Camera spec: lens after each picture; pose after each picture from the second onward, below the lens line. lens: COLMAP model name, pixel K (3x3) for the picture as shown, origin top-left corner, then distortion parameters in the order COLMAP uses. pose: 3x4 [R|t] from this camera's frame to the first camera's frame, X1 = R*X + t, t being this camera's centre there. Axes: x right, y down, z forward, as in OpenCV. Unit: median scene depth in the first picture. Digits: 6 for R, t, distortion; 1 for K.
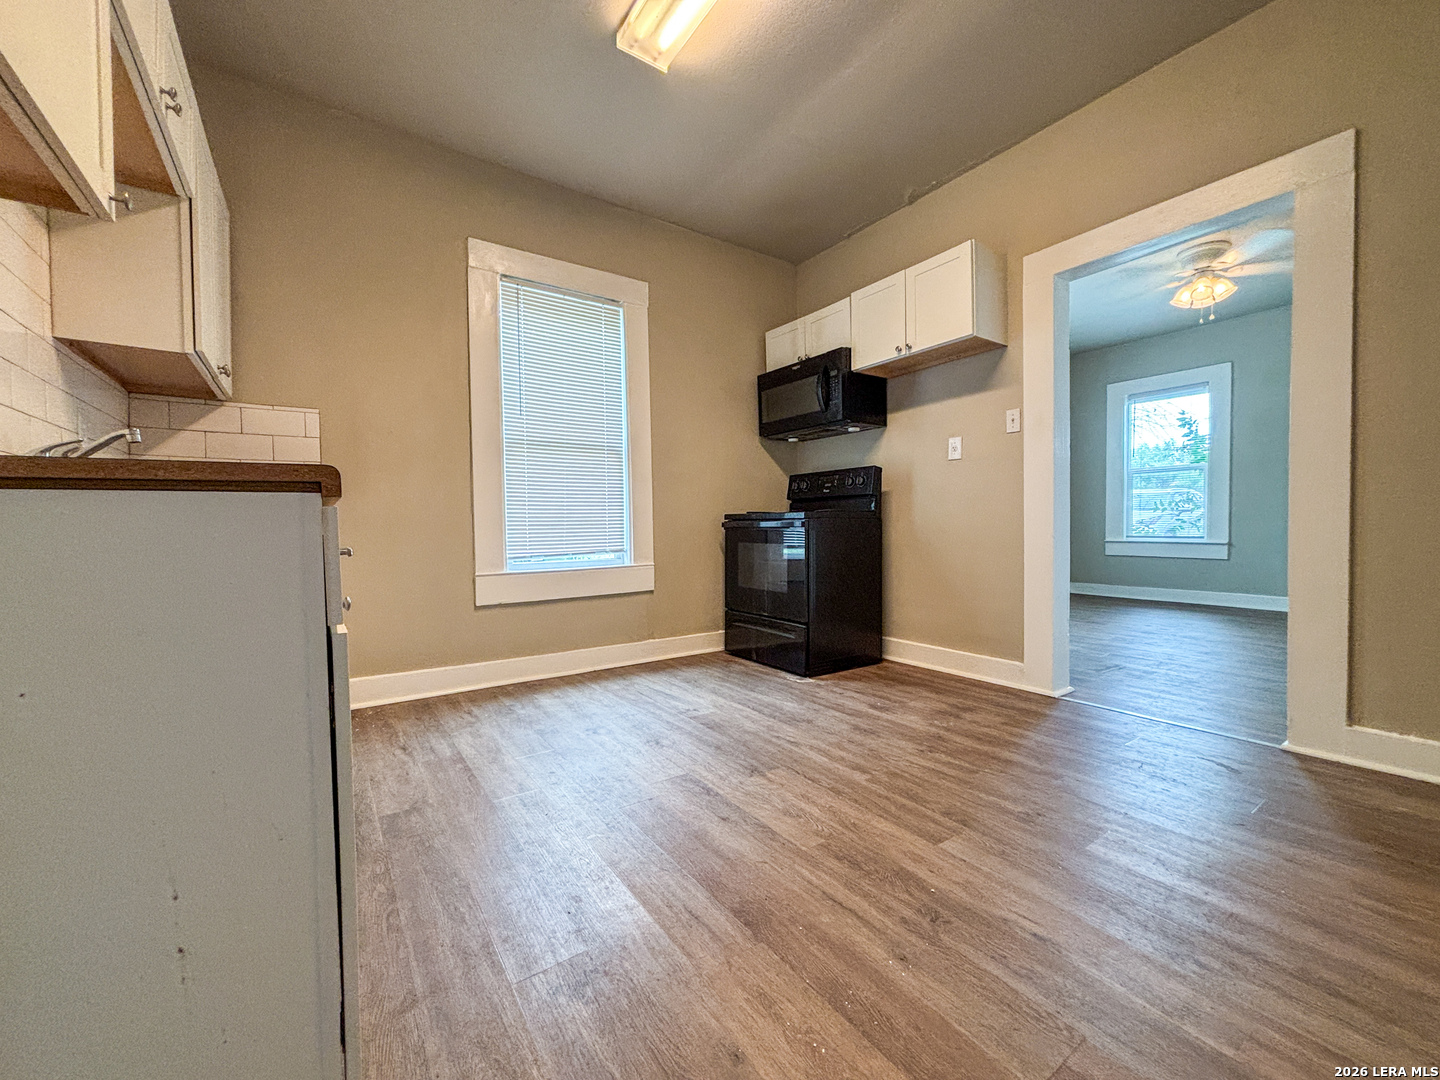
lens RADIAL K [[578.7, 0, 716.6], [0, 578.7, 538.7], [0, 0, 1]] dist [0.011485, 0.000192]
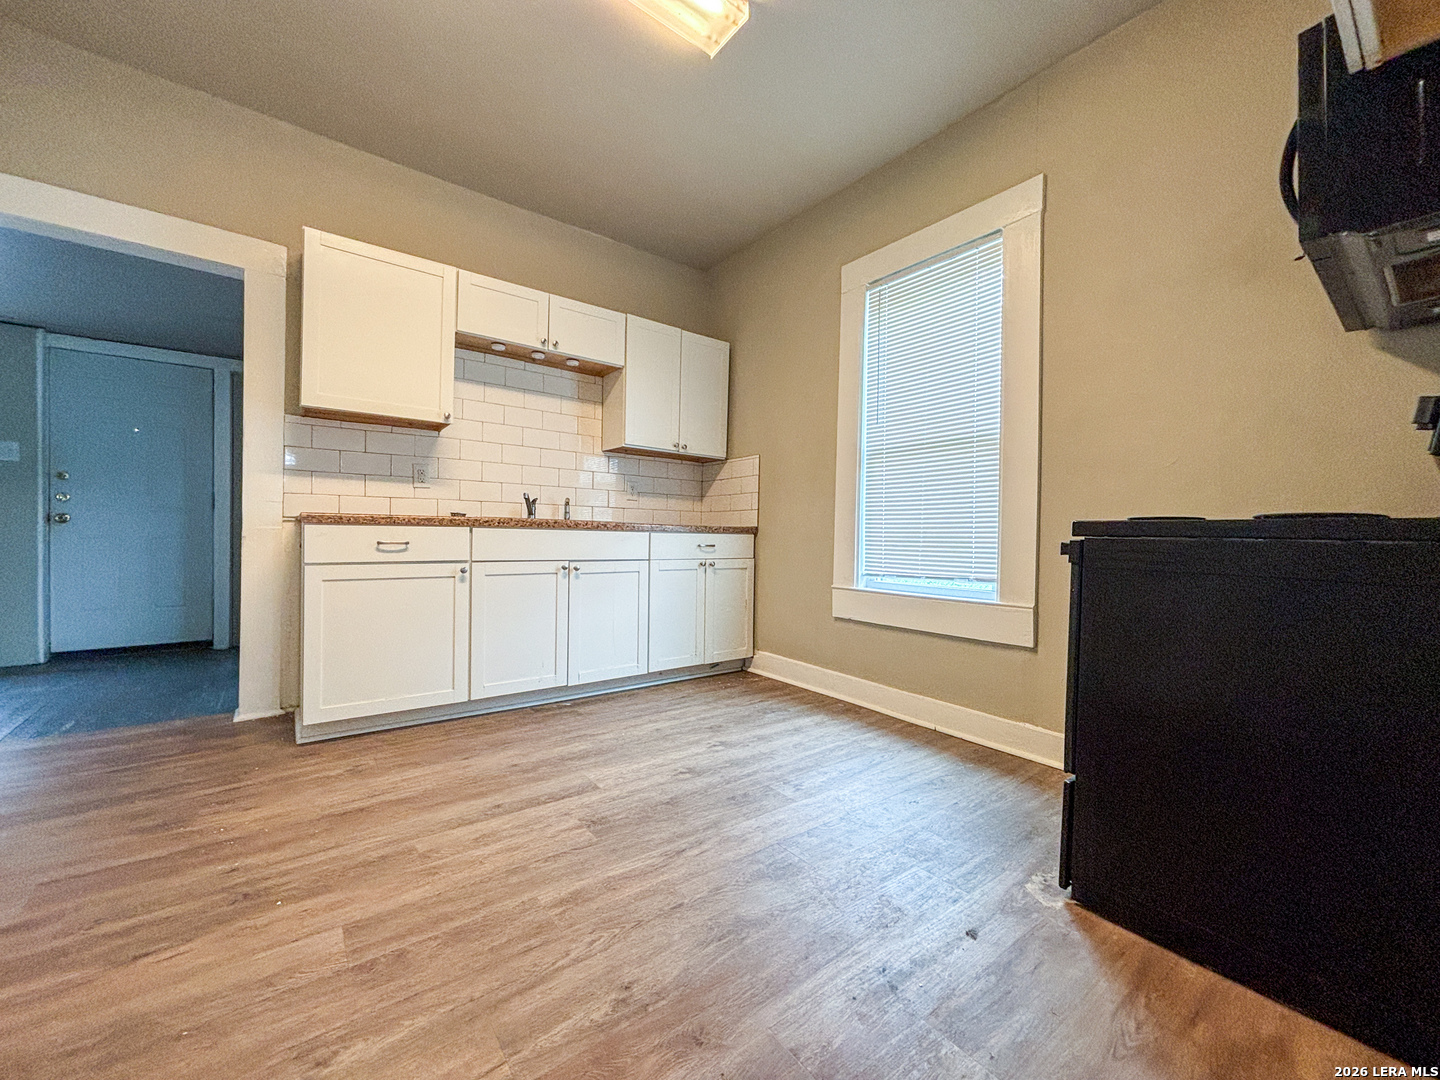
lens RADIAL K [[578.7, 0, 721.1], [0, 578.7, 540.6], [0, 0, 1]] dist [0.011485, 0.000192]
pose [[0.045832, 0.021482, -0.998718, 0.773393], [-0.046280, 0.998741, 0.019358, -0.039533], [0.997877, 0.045334, 0.046768, 0.932256]]
